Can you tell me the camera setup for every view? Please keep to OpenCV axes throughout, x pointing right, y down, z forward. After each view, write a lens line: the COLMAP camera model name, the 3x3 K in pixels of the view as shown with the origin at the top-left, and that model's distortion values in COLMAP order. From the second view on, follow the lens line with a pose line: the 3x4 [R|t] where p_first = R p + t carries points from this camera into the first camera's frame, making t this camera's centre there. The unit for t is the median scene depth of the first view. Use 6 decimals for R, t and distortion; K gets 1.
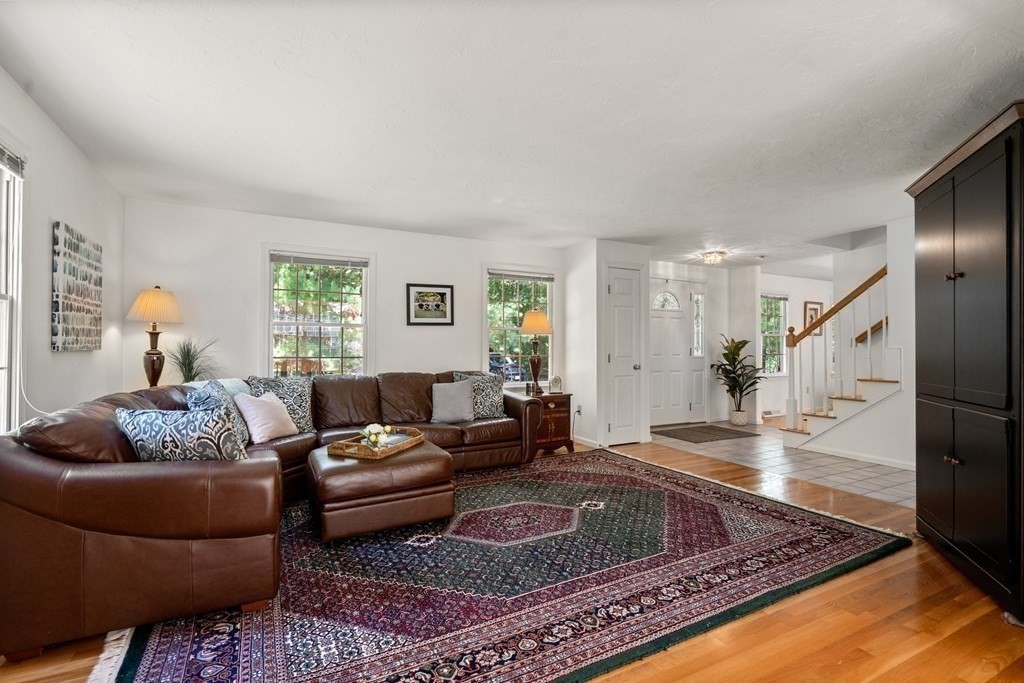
lens RADIAL K [[464.6, 0, 506.4], [0, 464.6, 338.0], [0, 0, 1]] dist [-0.005060, 0.001009]
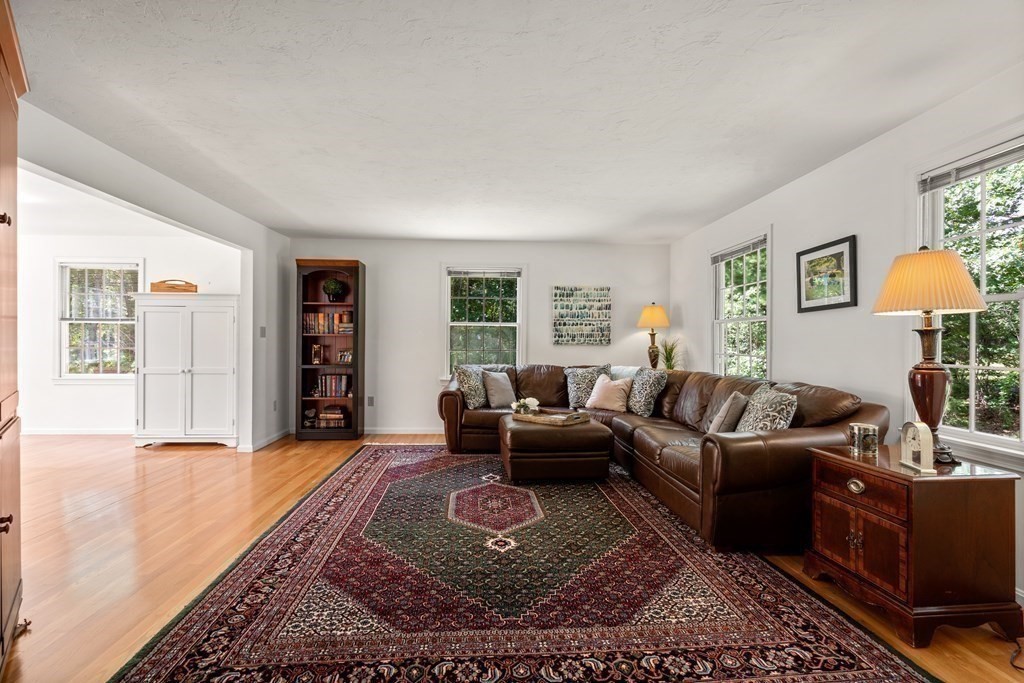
lens RADIAL K [[464.6, 0, 506.4], [0, 464.6, 338.0], [0, 0, 1]] dist [-0.005060, 0.001009]
pose [[-0.412907, -0.013584, -0.910672, 0.950981], [0.009872, 0.999763, -0.019389, 0.030980], [0.910720, -0.016996, -0.412675, 1.414327]]
